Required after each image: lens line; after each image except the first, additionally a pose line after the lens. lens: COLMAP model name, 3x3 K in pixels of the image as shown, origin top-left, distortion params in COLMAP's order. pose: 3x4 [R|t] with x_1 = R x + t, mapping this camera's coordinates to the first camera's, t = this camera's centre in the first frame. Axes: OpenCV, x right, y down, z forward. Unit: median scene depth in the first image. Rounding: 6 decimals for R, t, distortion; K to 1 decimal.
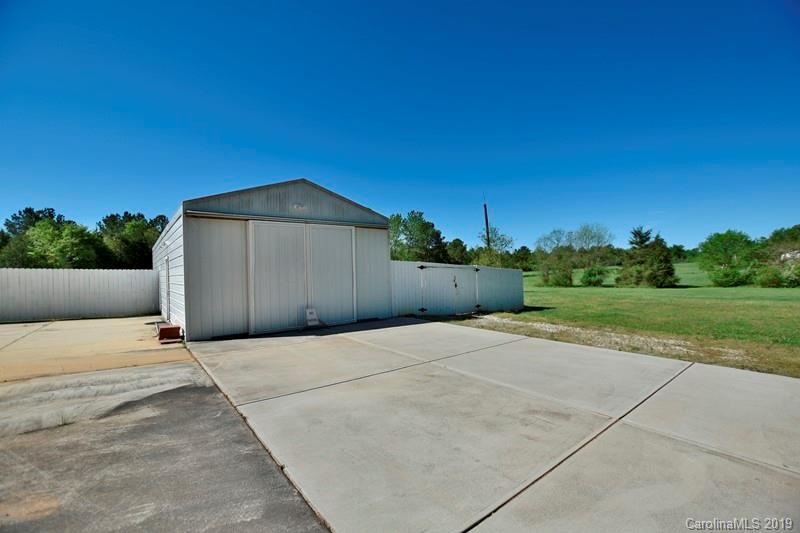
lens RADIAL K [[349.7, 0, 398.9], [0, 349.7, 269.9], [0, 0, 1]] dist [-0.028492, 0.001040]
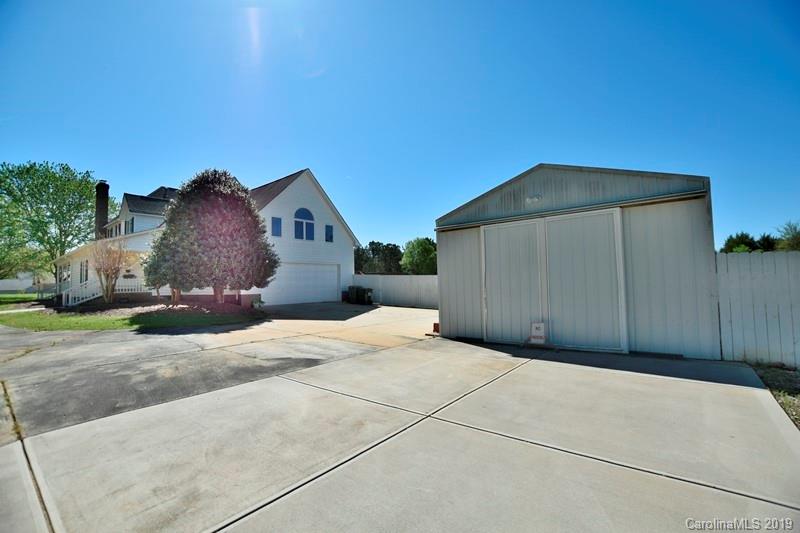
lens RADIAL K [[349.7, 0, 400.3], [0, 349.7, 263.6], [0, 0, 1]] dist [-0.028492, 0.001040]
pose [[0.241249, -0.043086, -0.969506, 0.459862], [0.020470, 0.999018, -0.039304, -0.000330], [0.970247, -0.010364, 0.241894, 0.502662]]
